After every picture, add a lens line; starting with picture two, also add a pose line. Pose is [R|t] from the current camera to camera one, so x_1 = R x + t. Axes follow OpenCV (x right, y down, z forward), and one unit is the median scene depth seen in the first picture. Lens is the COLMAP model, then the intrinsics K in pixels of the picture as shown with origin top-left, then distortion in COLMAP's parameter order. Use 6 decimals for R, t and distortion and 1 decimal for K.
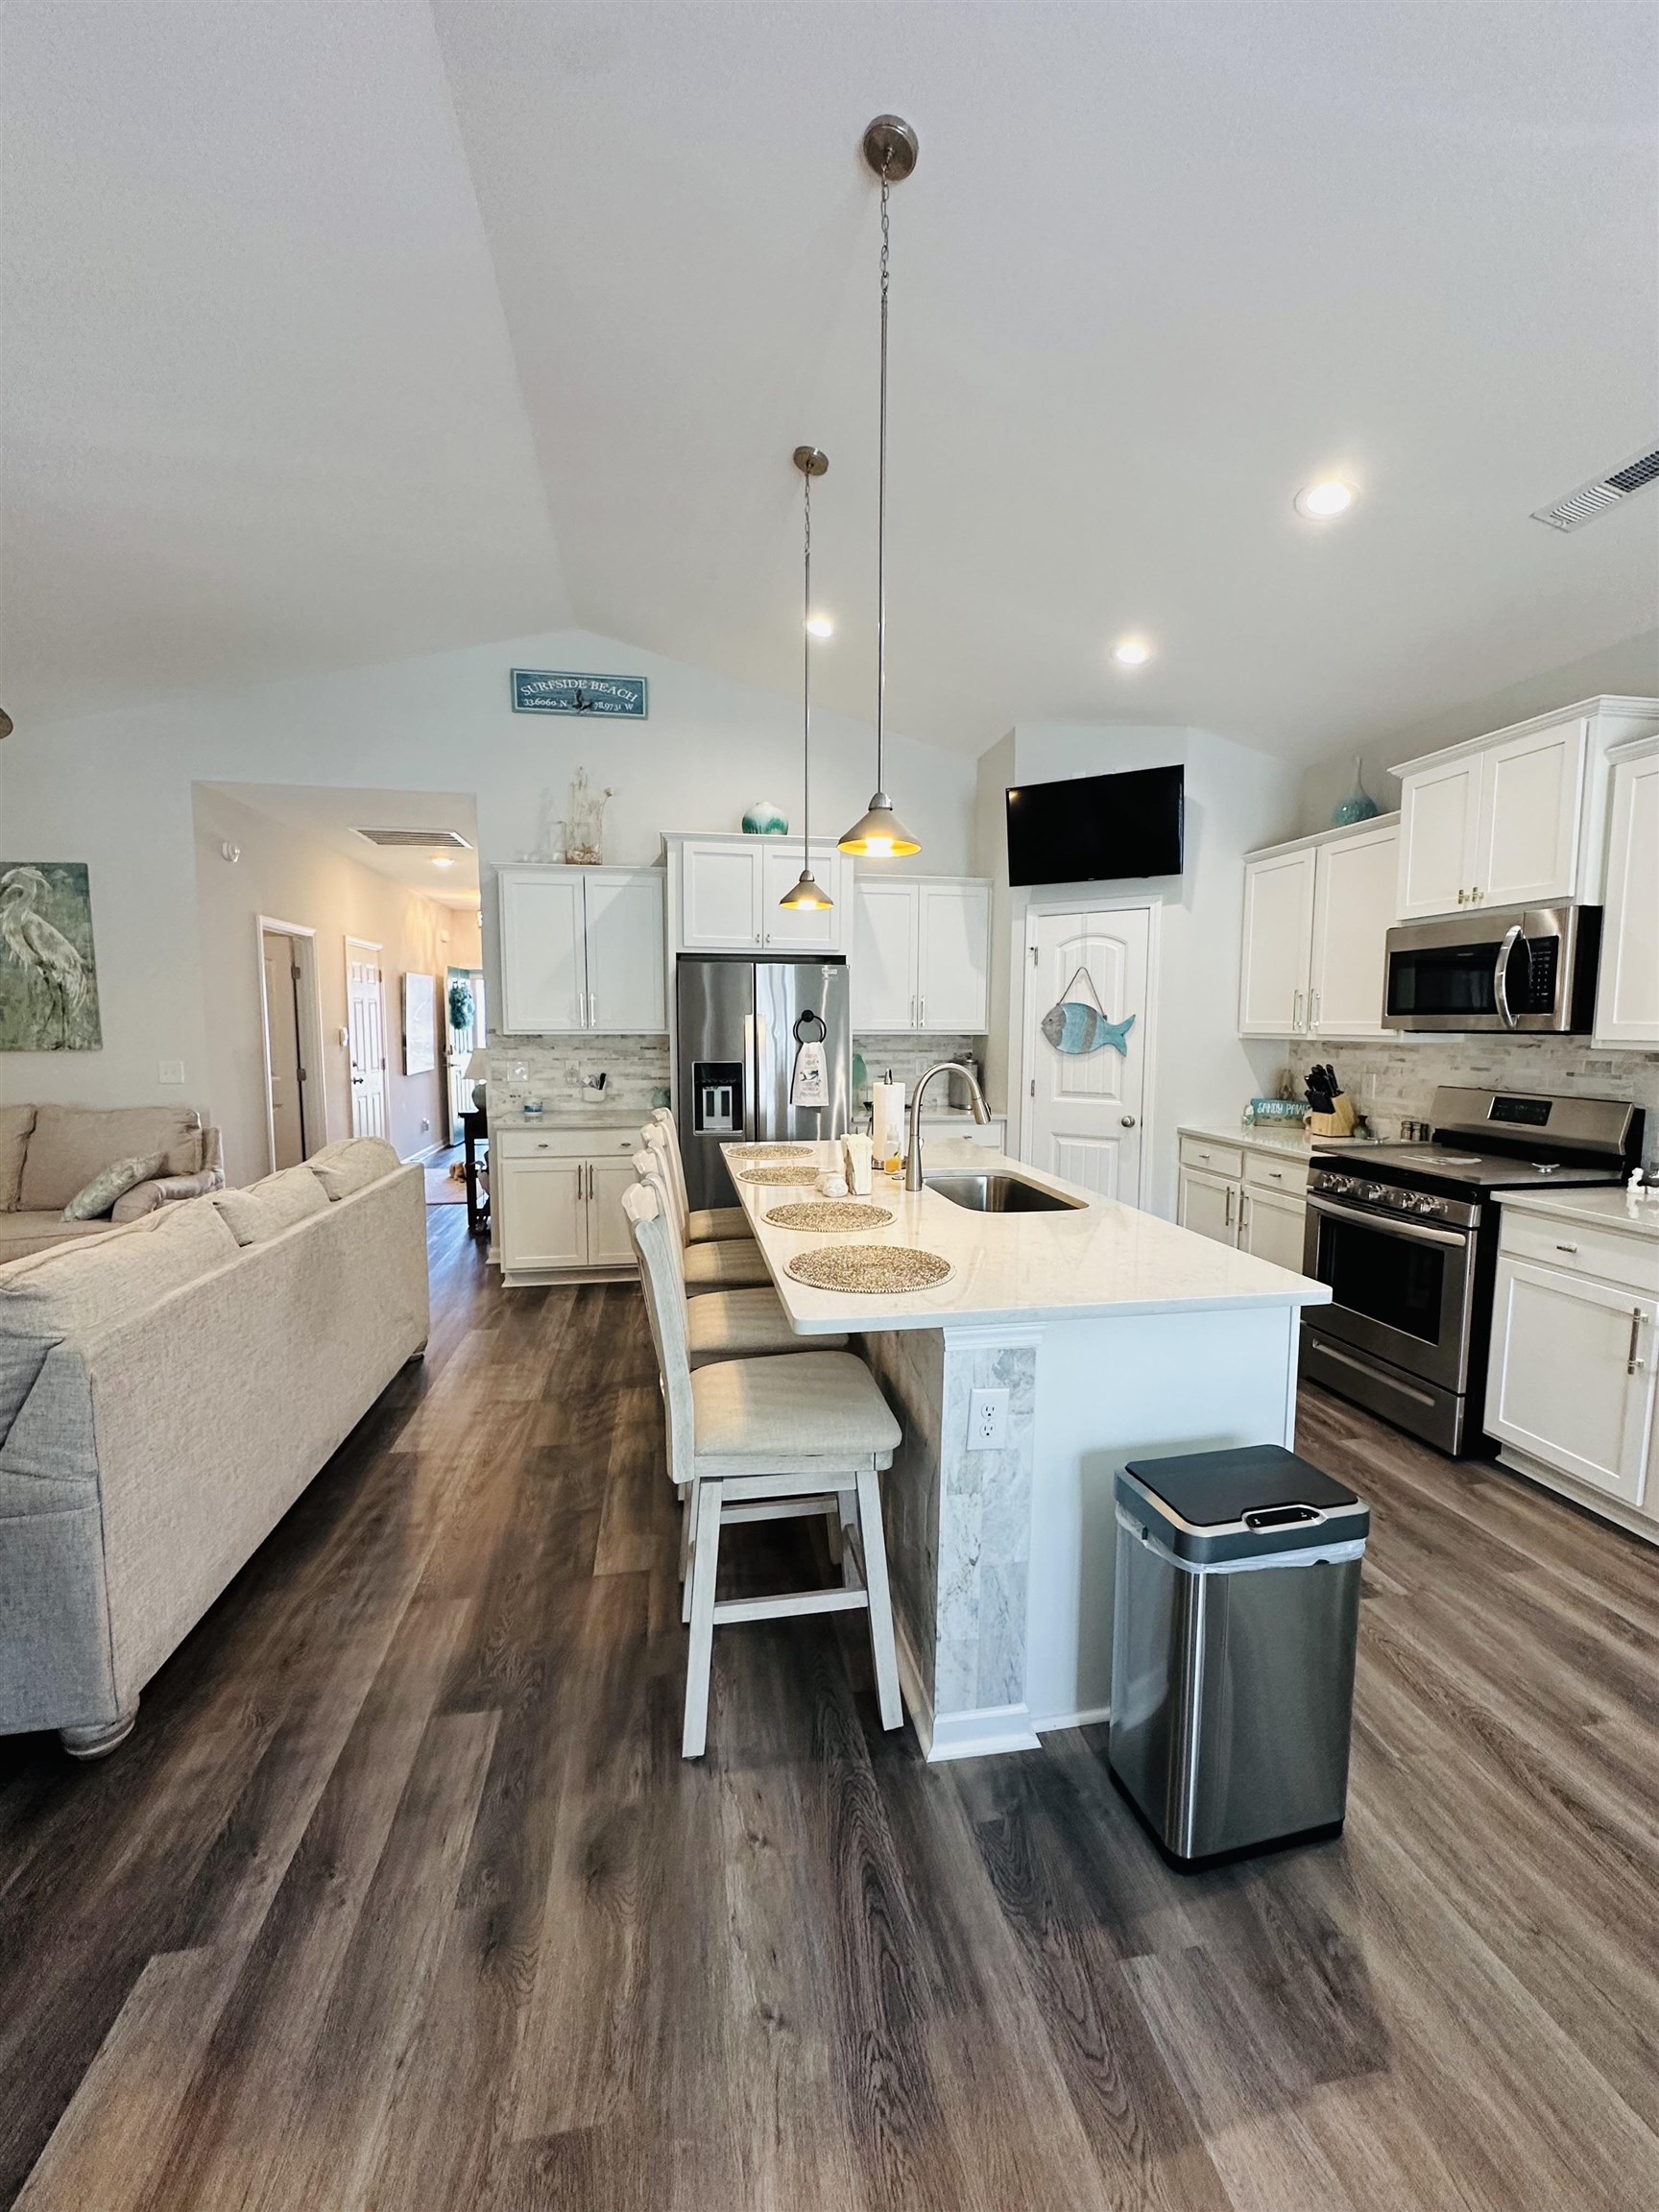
lens RADIAL K [[892.4, 0, 829.5], [0, 892.4, 1106.0], [0, 0, 1]] dist [-0.001020, 0.000050]
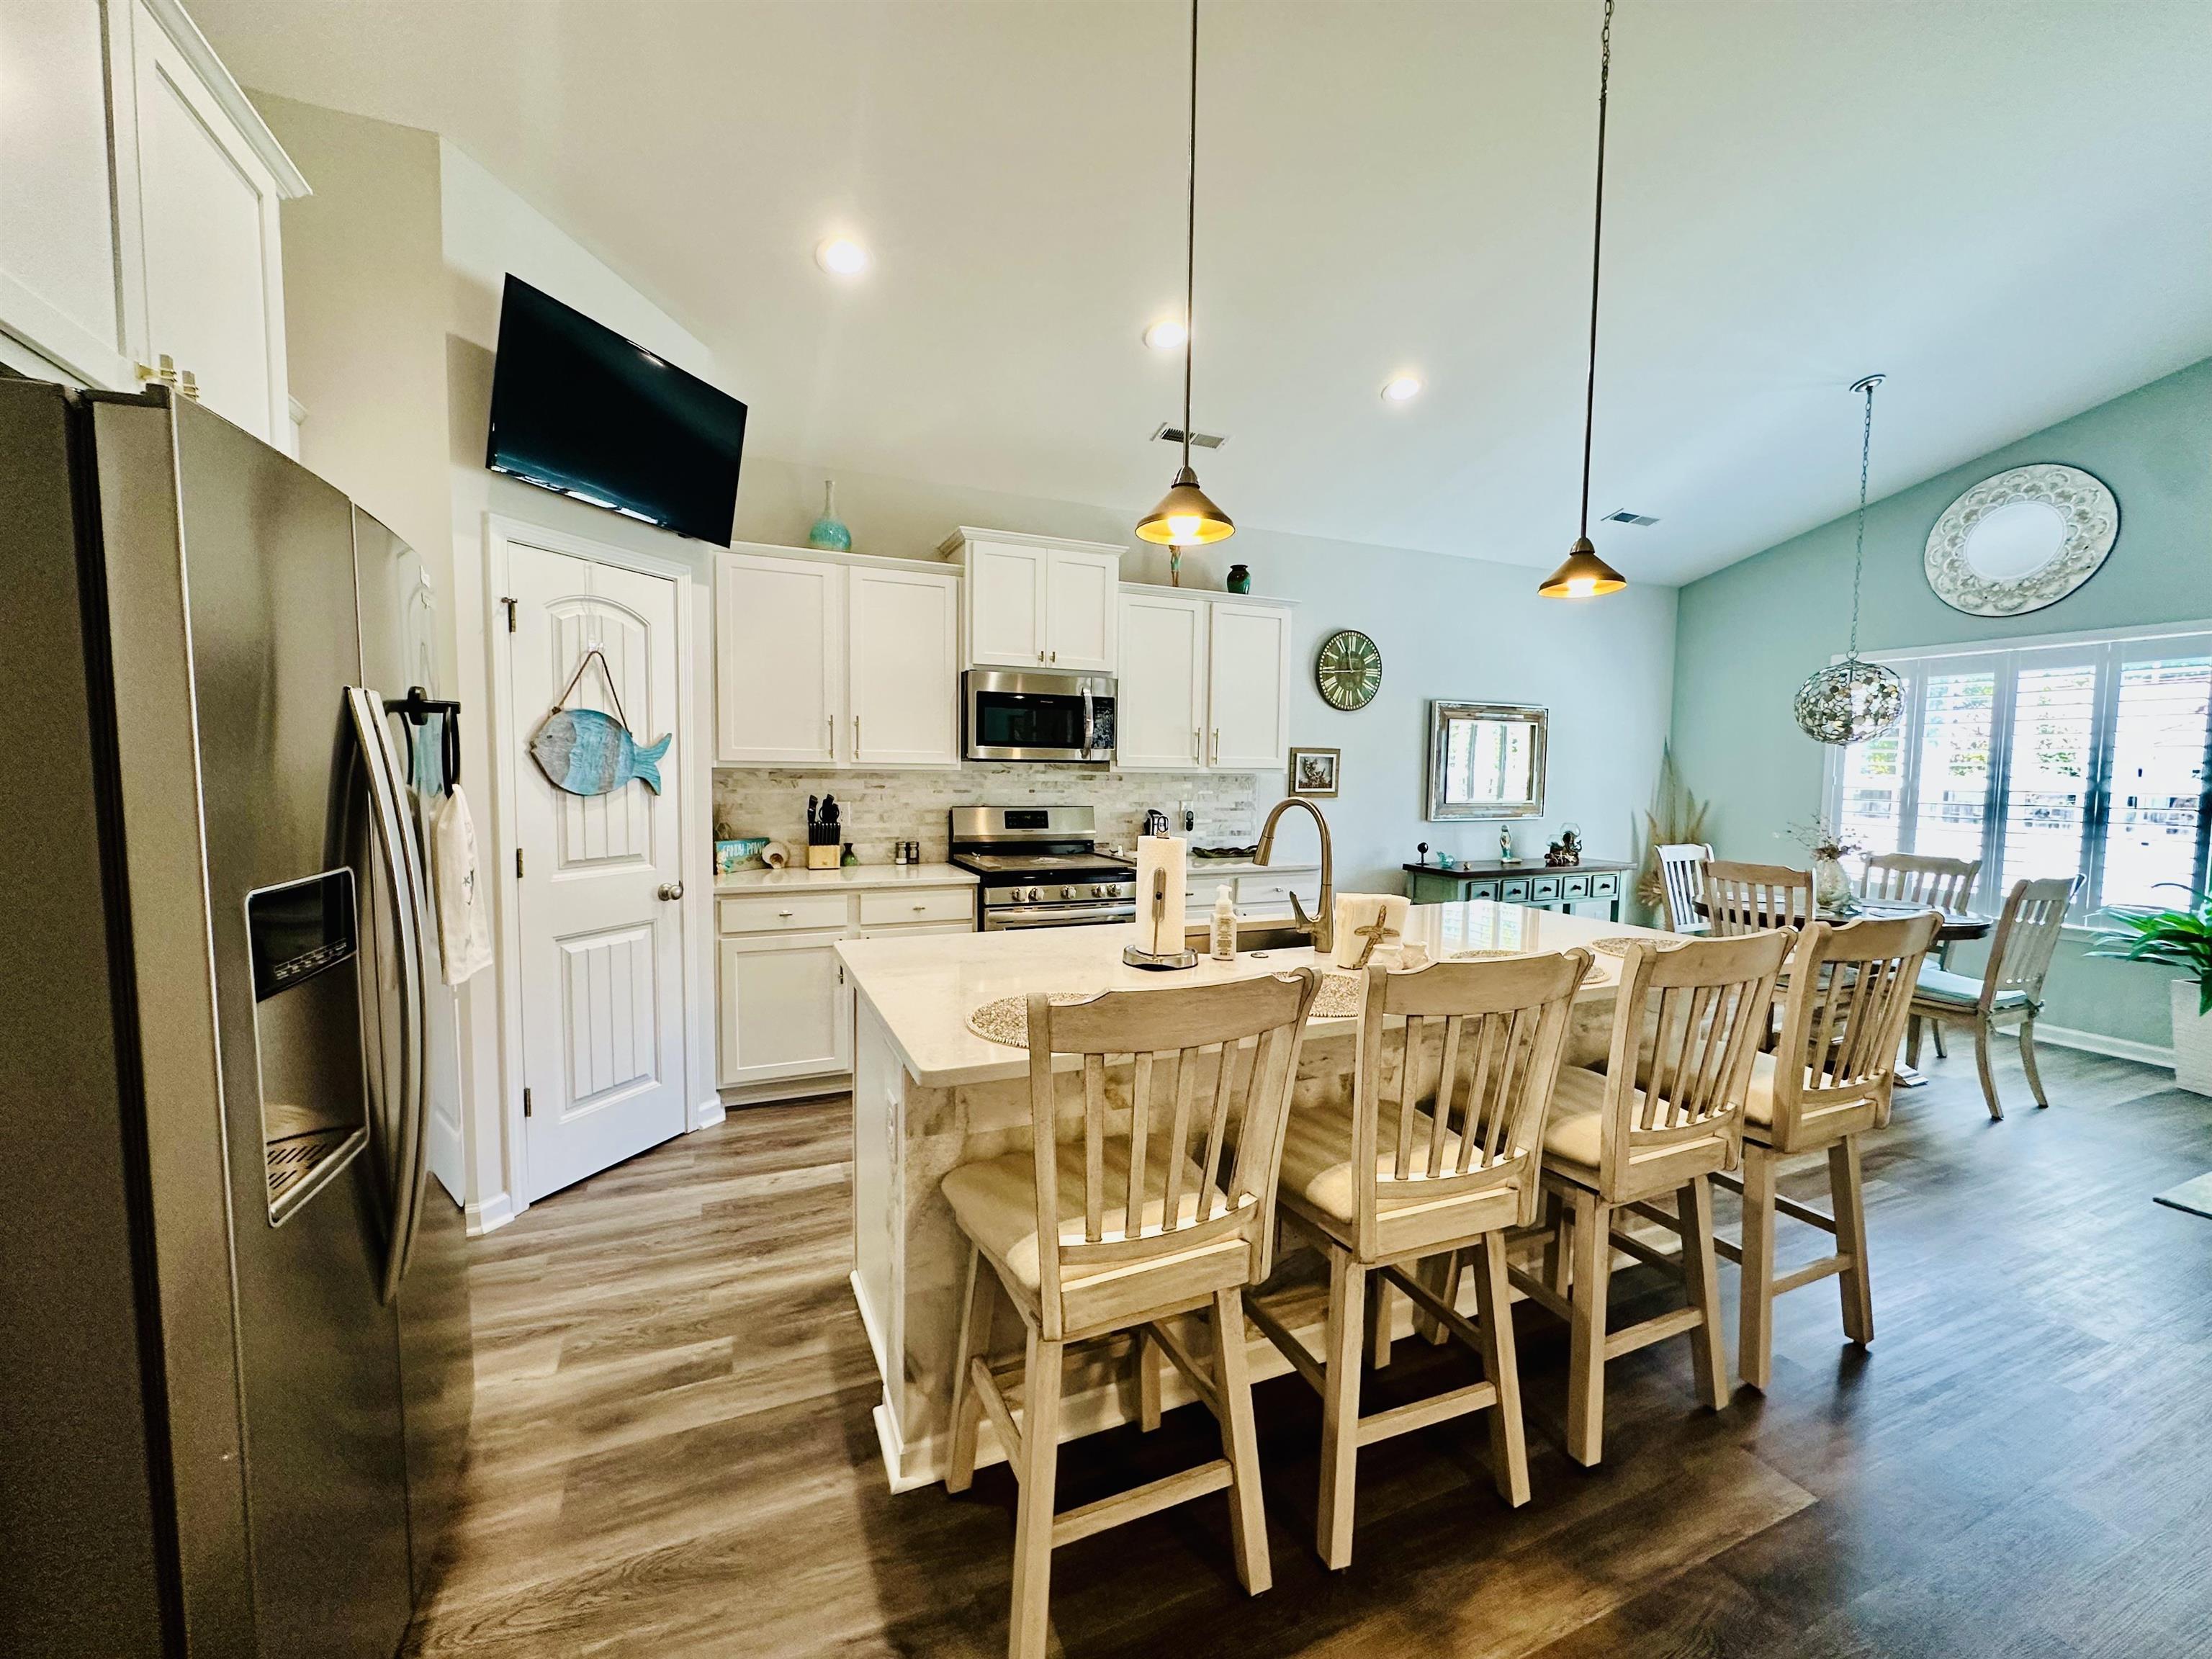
lens RADIAL K [[892.4, 0, 1106.0], [0, 892.4, 829.5], [0, 0, 1]] dist [-0.001020, 0.000050]
pose [[-0.237512, -0.069892, 0.968867, -0.538647], [0.078091, 0.992806, 0.090762, -0.088363], [-0.968241, 0.097217, -0.230345, 1.137647]]
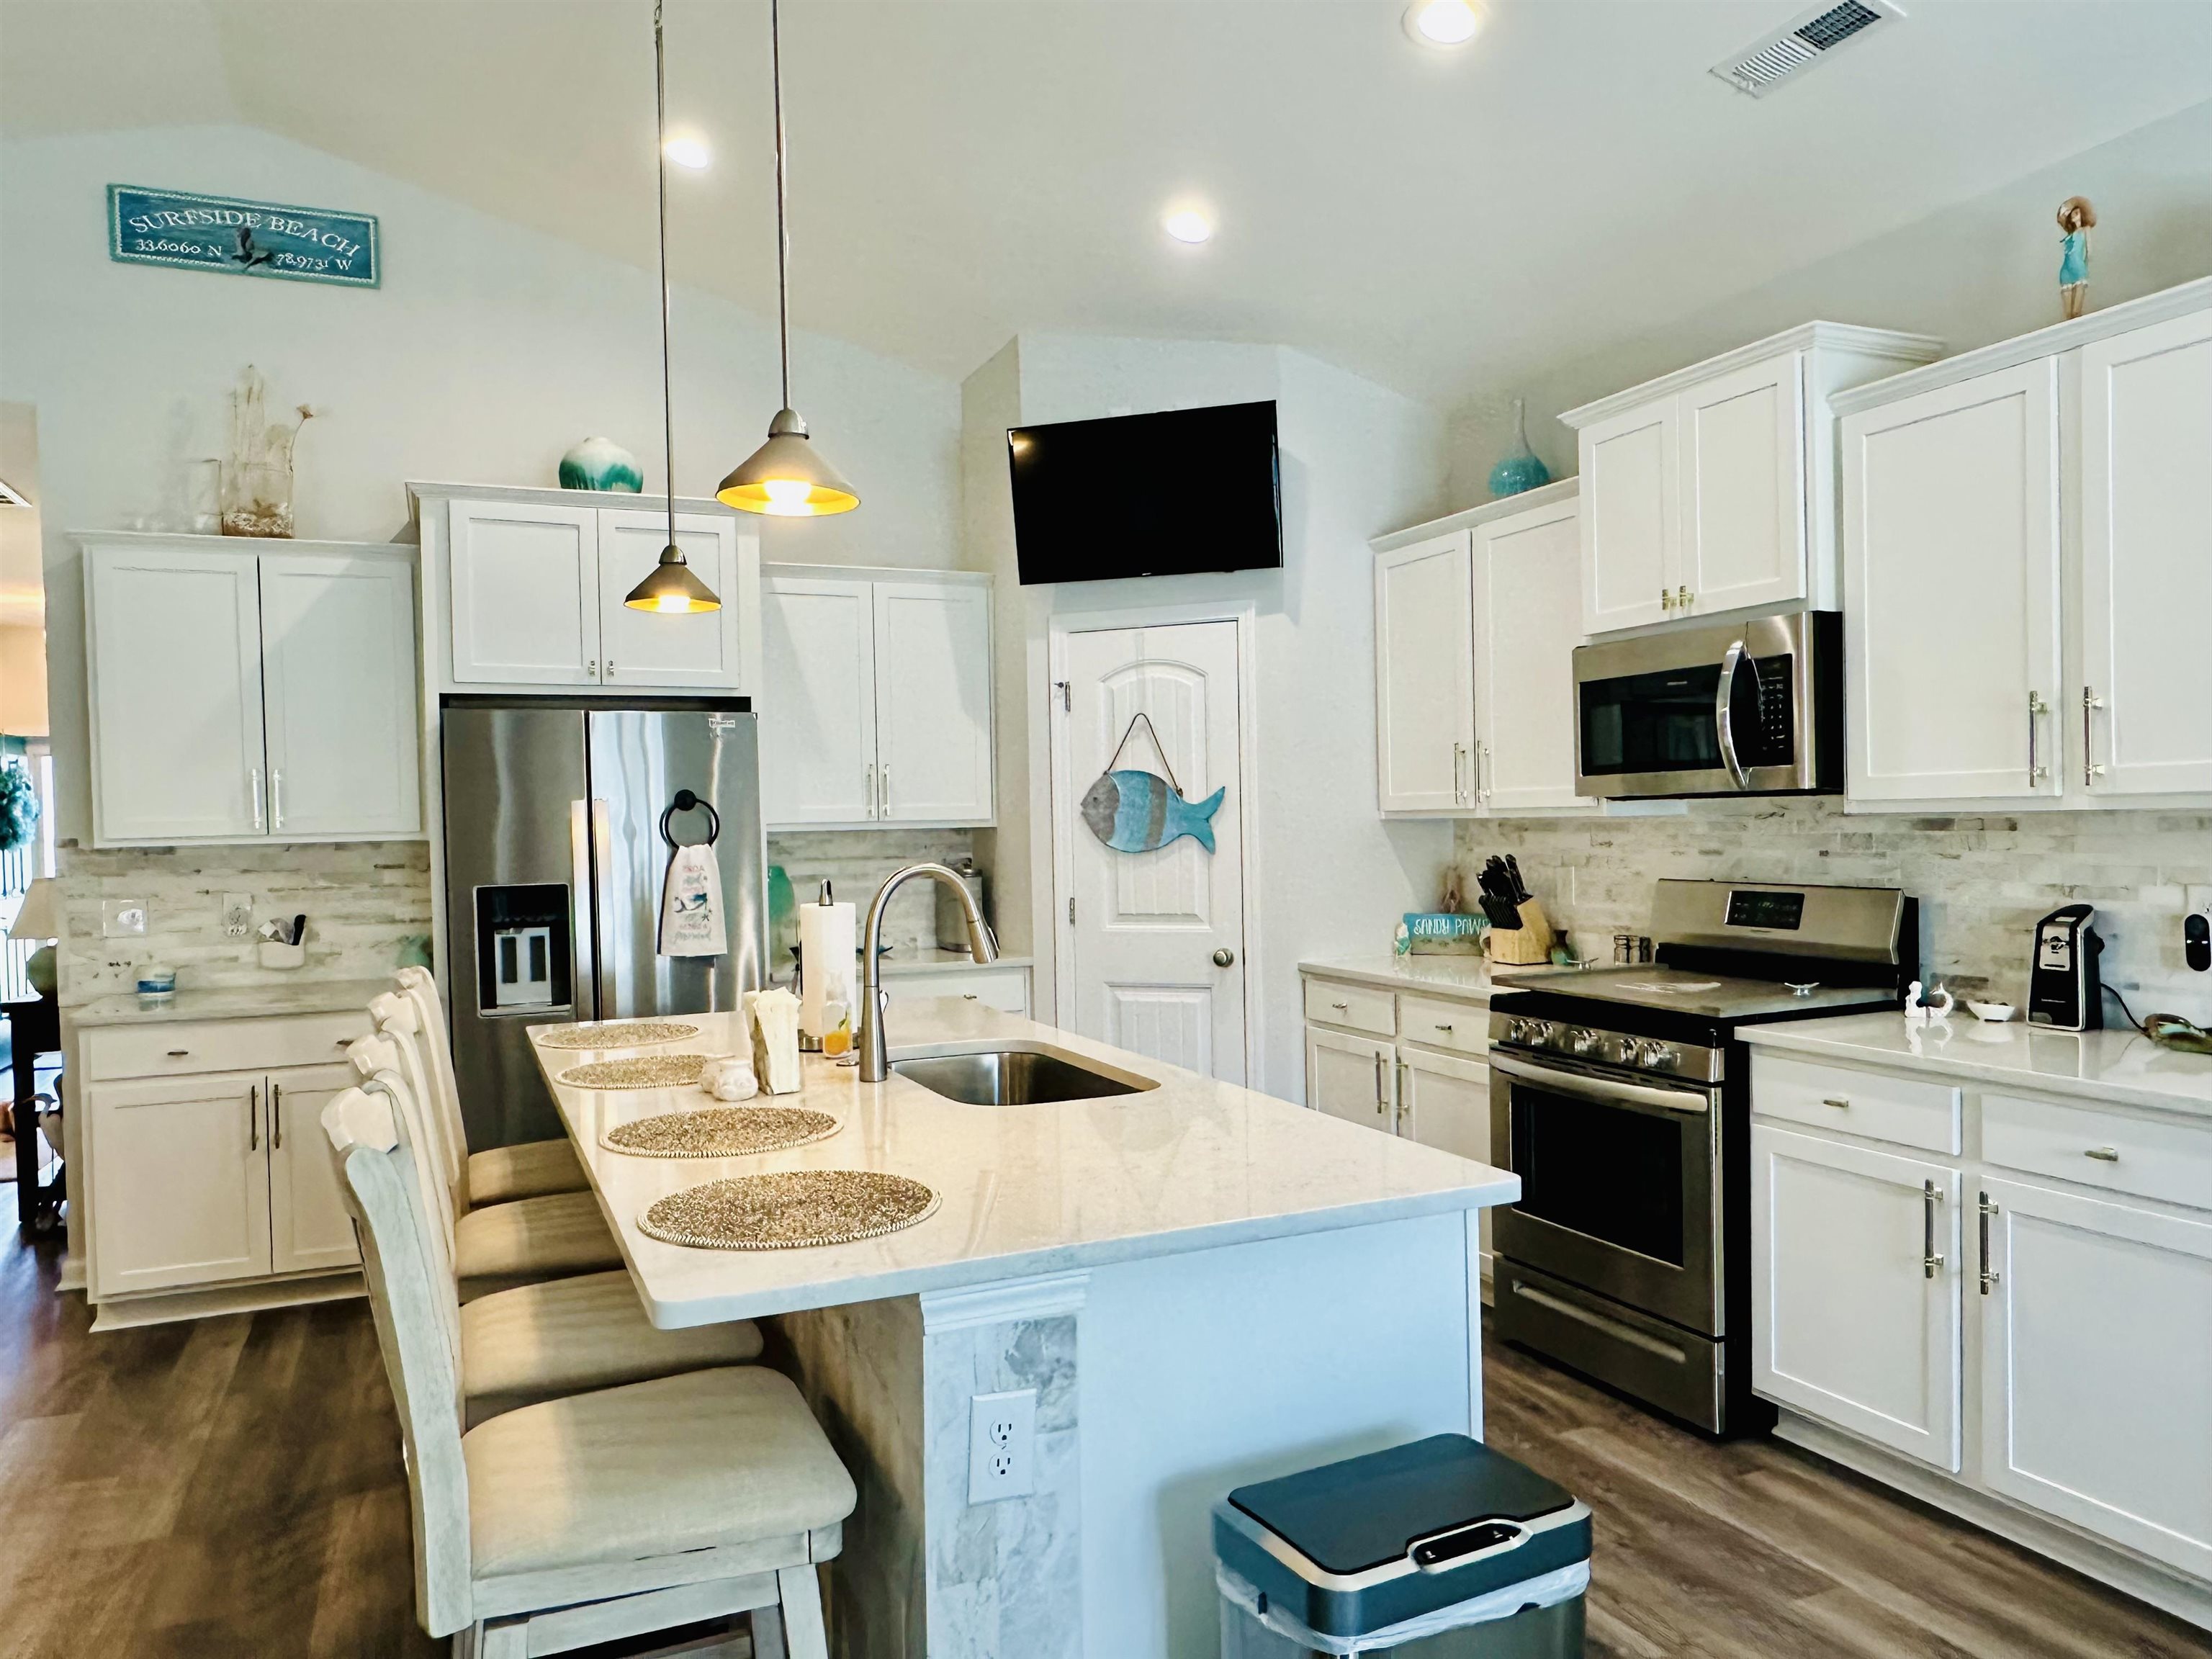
lens RADIAL K [[1502.4, 0, 1091.7], [0, 1502.4, 846.9], [0, 0, 1]] dist [-0.002374, -0.000403]
pose [[0.972555, -0.029792, 0.230760, 0.008035], [0.047232, 0.996398, -0.070426, 0.013268], [-0.227830, 0.079392, 0.970459, -0.002389]]
